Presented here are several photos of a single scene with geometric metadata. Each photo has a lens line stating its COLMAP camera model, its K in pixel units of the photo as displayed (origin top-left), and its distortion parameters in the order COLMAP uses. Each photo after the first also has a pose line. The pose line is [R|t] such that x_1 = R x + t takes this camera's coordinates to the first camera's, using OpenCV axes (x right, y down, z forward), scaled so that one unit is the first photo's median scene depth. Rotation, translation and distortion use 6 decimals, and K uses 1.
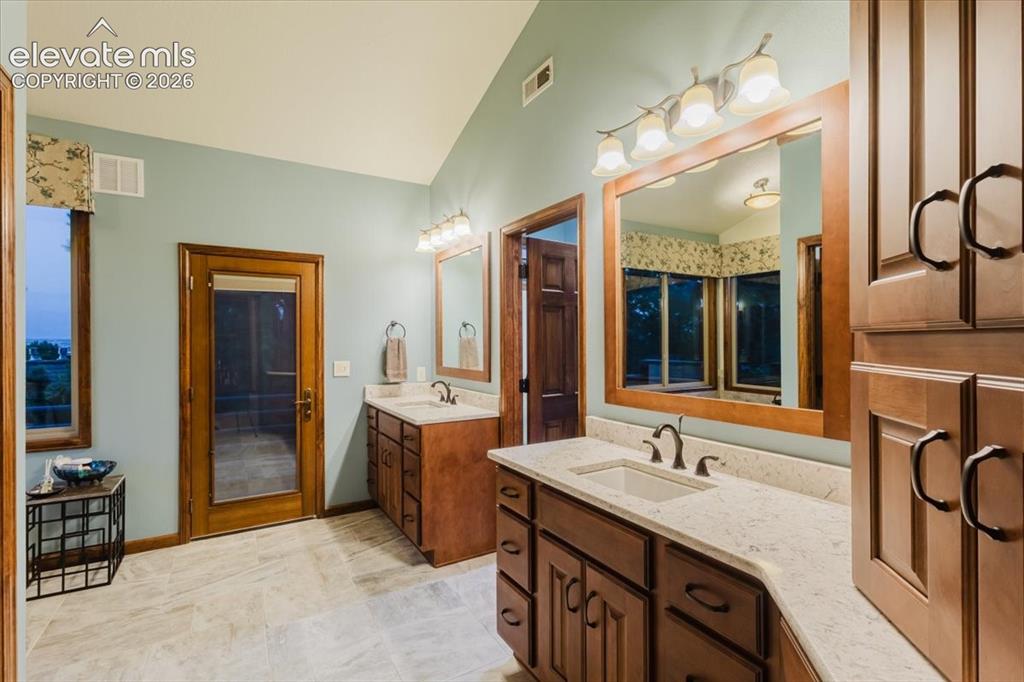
lens RADIAL K [[472.0, 0, 505.5], [0, 472.0, 342.5], [0, 0, 1]] dist [0.000256, 0.003215]
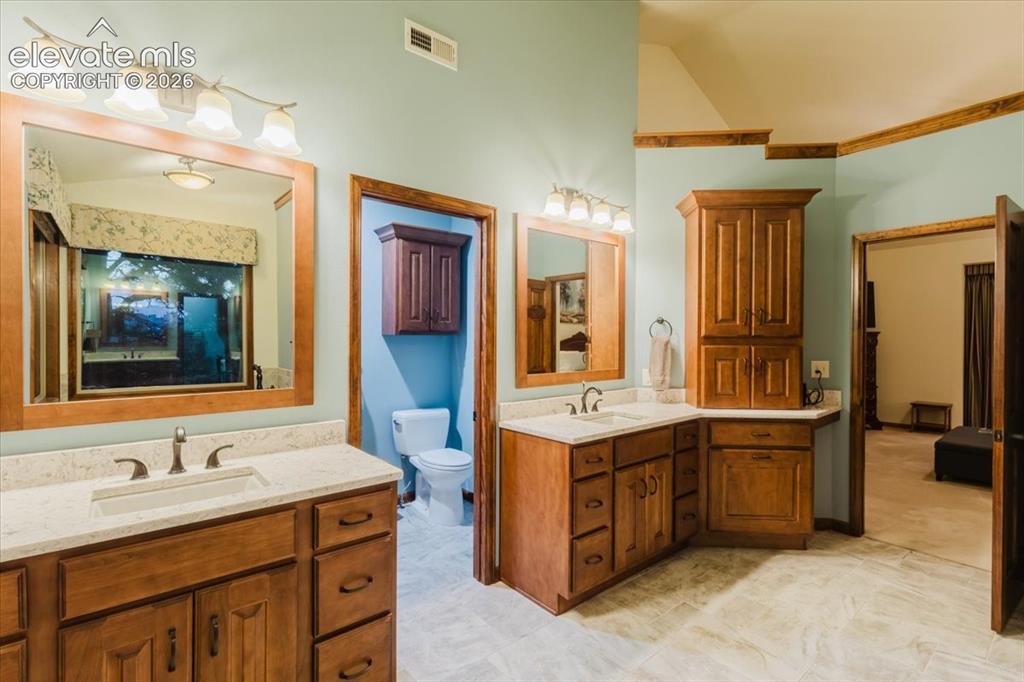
lens RADIAL K [[472.0, 0, 507.5], [0, 472.0, 339.2], [0, 0, 1]] dist [0.000256, 0.003215]
pose [[-0.166033, -0.009389, 0.986075, -0.926840], [-0.005296, 0.999949, 0.008630, -0.012322], [-0.986106, -0.003789, -0.166074, 1.124076]]
